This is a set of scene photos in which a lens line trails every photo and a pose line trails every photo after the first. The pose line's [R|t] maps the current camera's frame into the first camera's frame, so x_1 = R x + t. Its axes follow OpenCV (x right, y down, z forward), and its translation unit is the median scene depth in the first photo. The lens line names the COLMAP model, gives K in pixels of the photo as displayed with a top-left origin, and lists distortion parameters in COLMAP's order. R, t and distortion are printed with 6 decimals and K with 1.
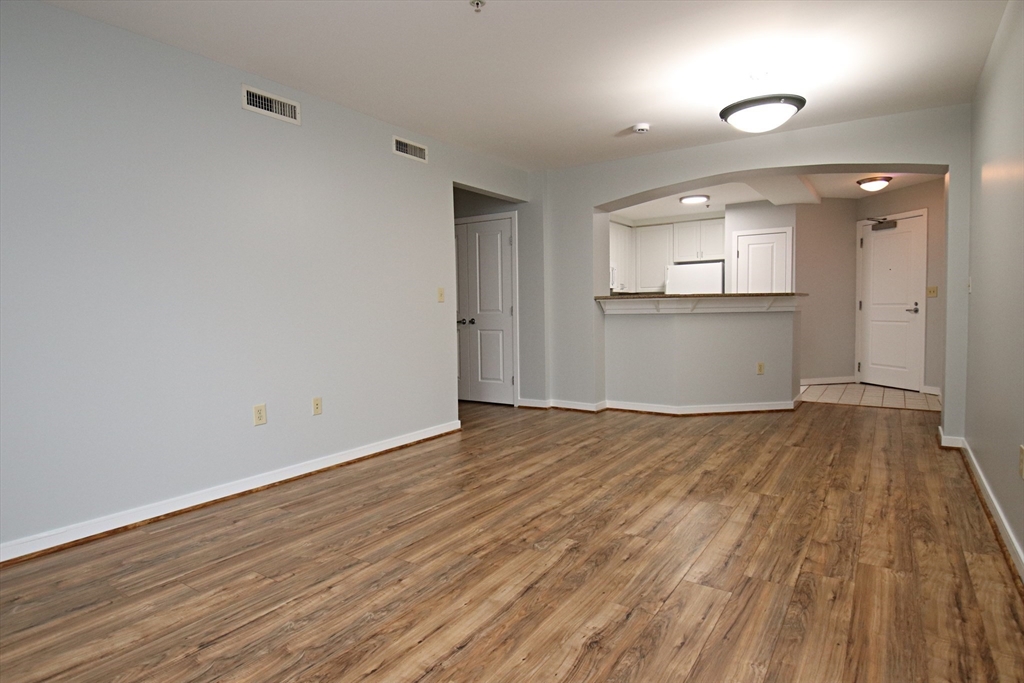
lens RADIAL K [[610.7, 0, 512.0], [0, 610.7, 341.5], [0, 0, 1]] dist [0.004551, -0.000221]
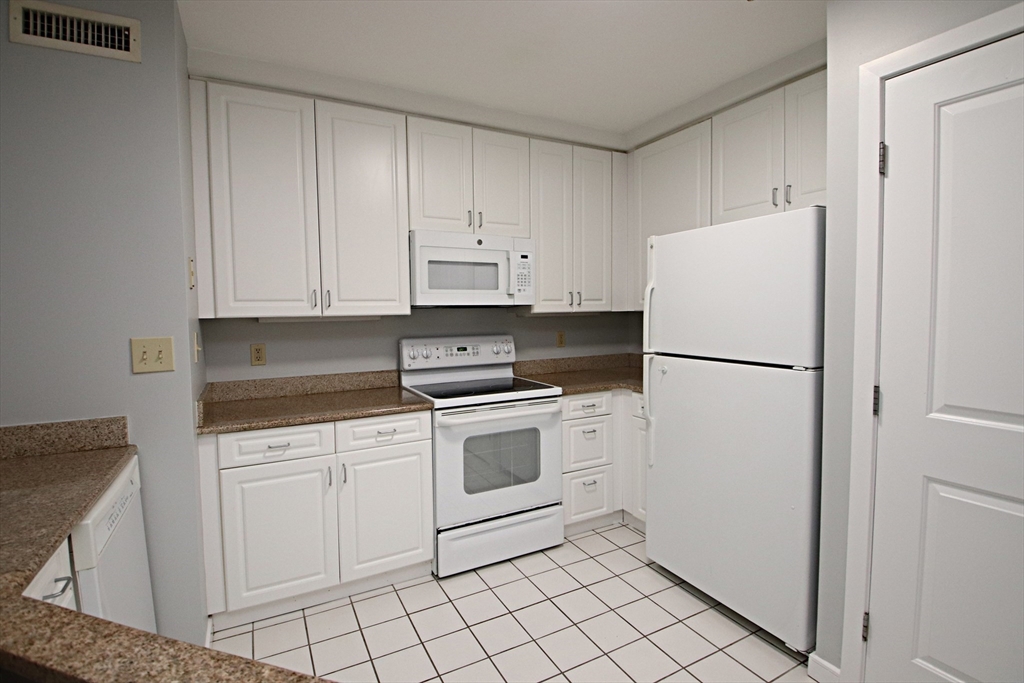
lens RADIAL K [[482.5, 0, 505.9], [0, 482.5, 325.7], [0, 0, 1]] dist [0.000394, -0.015954]
pose [[0.845237, 0.022737, -0.533907, 0.179858], [-0.018737, 0.999741, 0.012914, -0.042698], [0.534063, -0.000911, 0.845444, 0.403200]]
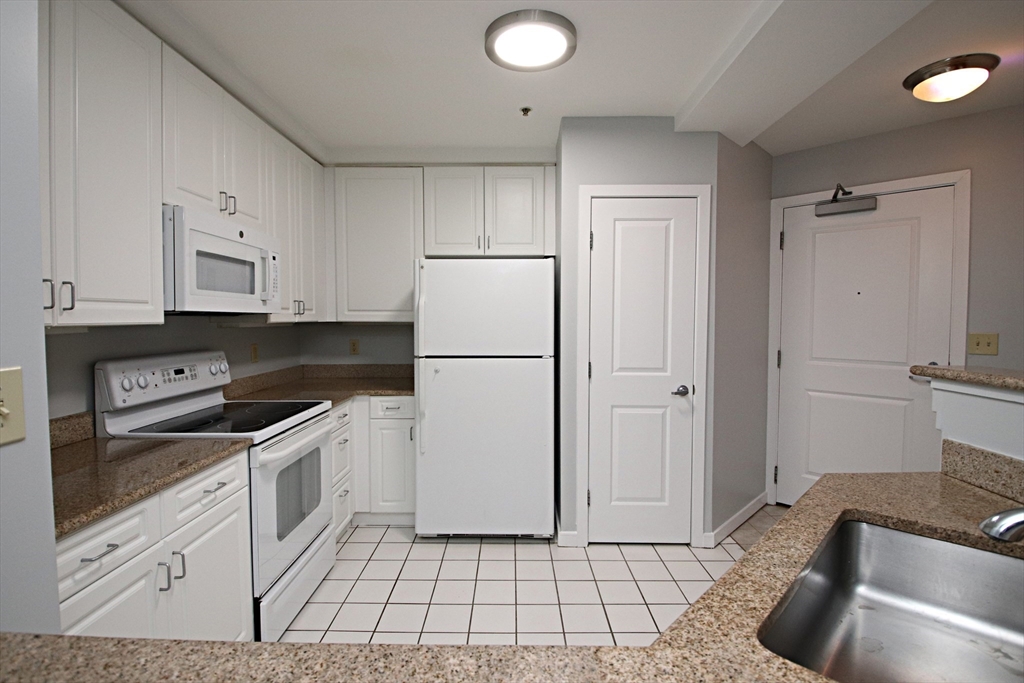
lens RADIAL K [[477.1, 0, 508.7], [0, 477.1, 331.4], [0, 0, 1]] dist [0.029333, -0.032491]
pose [[0.867929, 0.001721, 0.496686, 0.082851], [0.005189, 0.999908, -0.012533, -0.040273], [-0.496661, 0.013455, 0.867840, 0.386902]]
